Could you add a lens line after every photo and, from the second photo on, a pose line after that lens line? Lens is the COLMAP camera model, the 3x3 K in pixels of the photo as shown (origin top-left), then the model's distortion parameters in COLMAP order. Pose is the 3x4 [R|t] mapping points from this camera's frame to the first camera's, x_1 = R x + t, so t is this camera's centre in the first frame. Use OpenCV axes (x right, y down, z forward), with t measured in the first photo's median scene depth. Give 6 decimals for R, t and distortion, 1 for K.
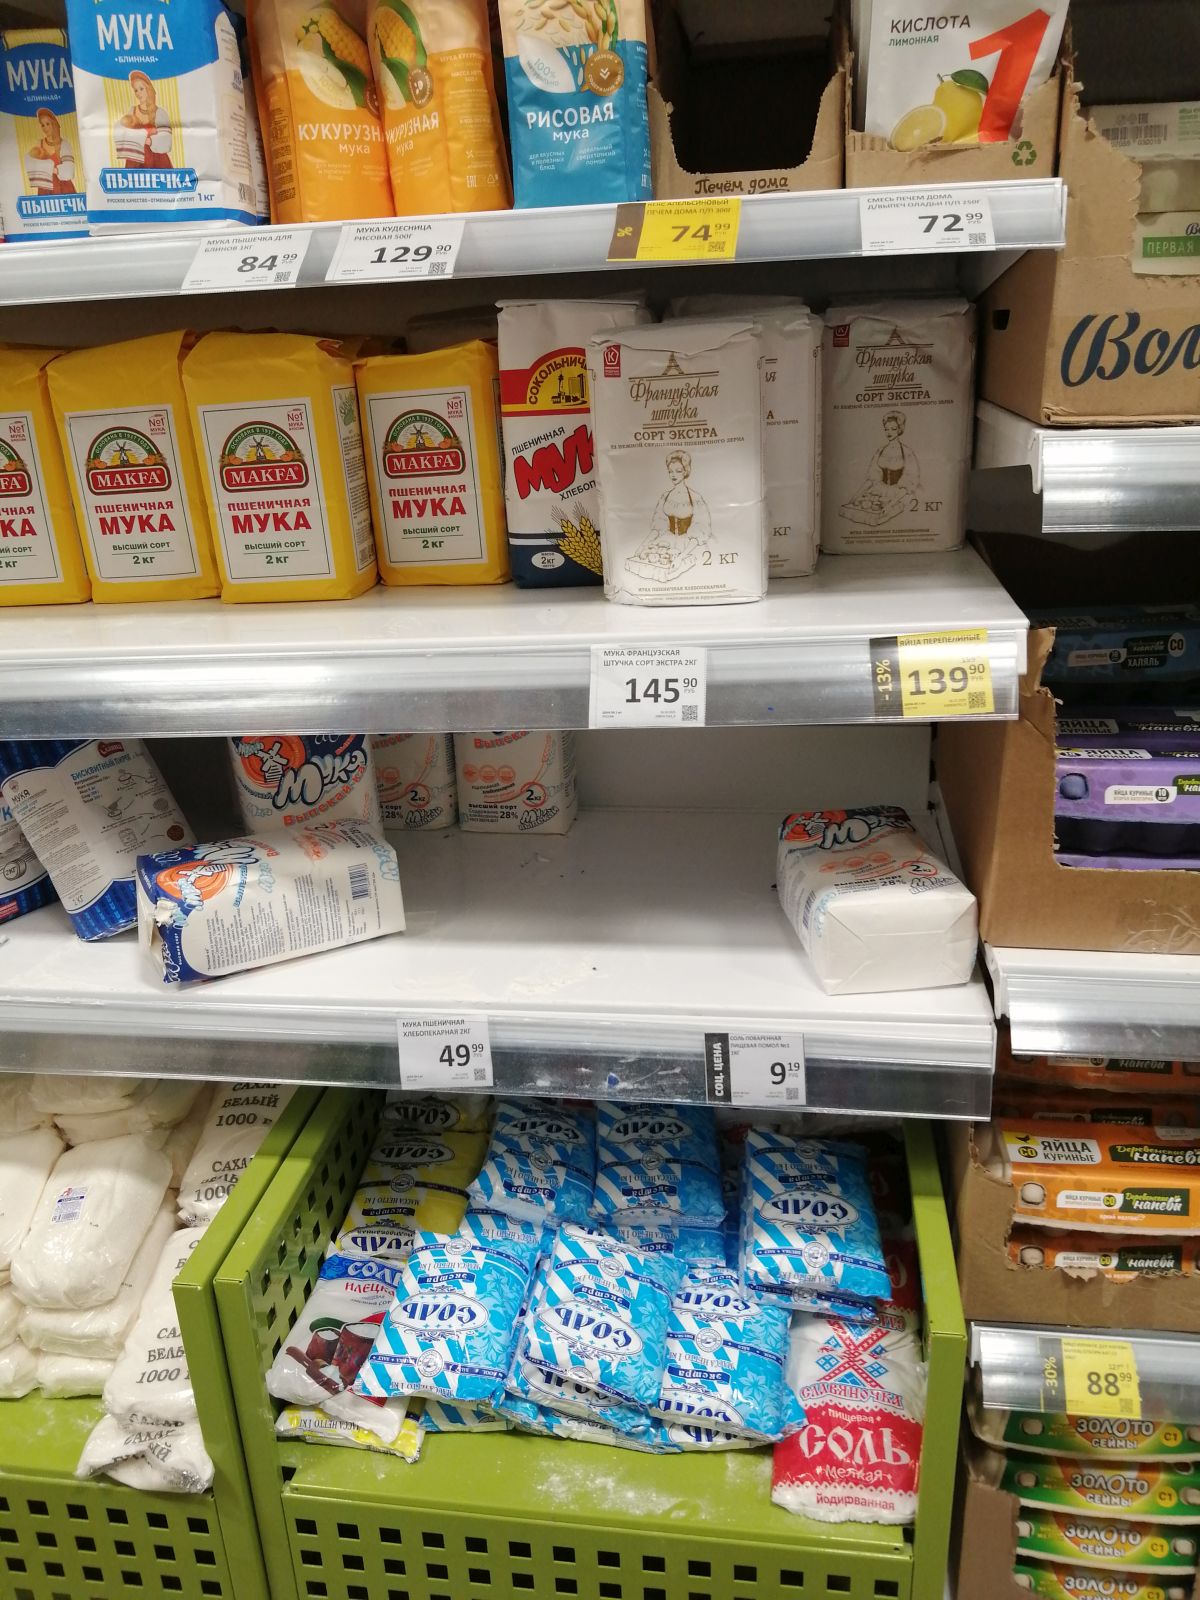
lens RADIAL K [[1229.2, 0, 601.9], [0, 1229.2, 780.0], [0, 0, 1]] dist [-0.002256, -0.009623]
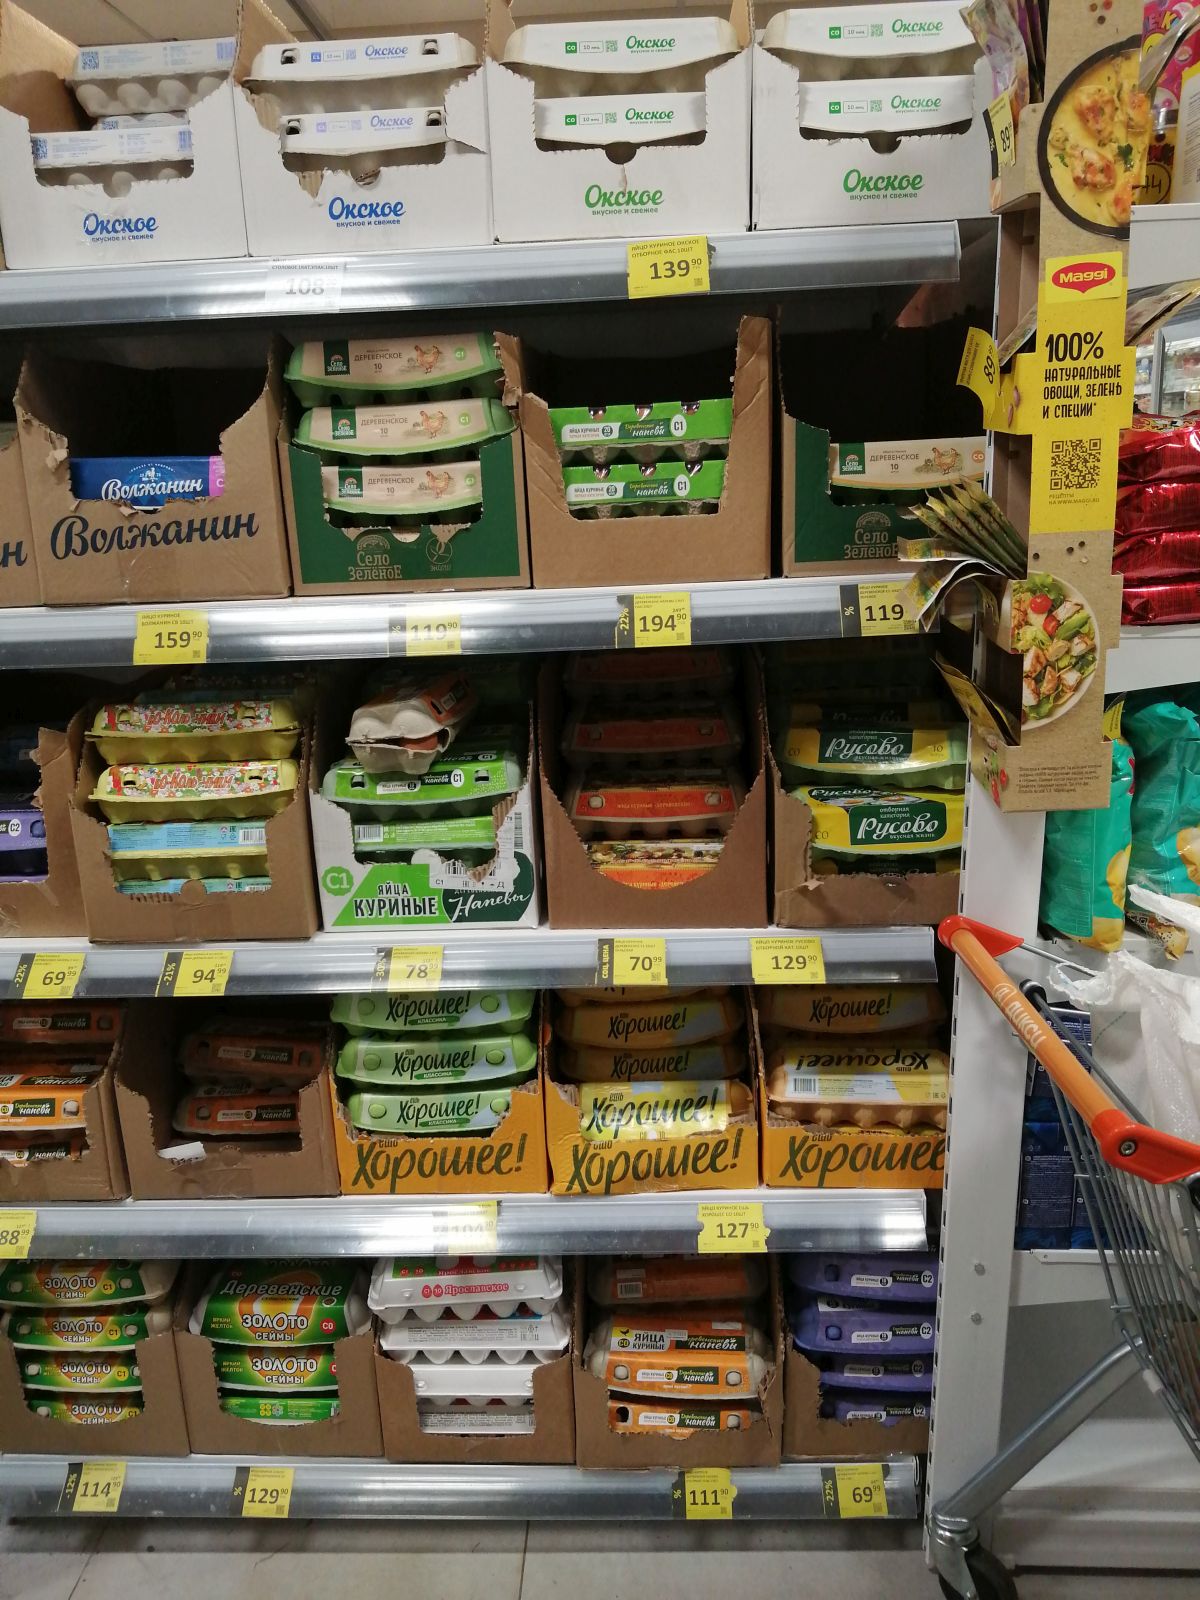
lens RADIAL K [[1230.7, 0, 600.0], [0, 1230.7, 800.0], [0, 0, 1]] dist [0.048473, -0.111404]
pose [[0.993966, -0.026566, 0.106419, 0.966457], [0.036467, 0.995073, -0.092200, 0.128052], [-0.103445, 0.095524, 0.990038, -0.600582]]
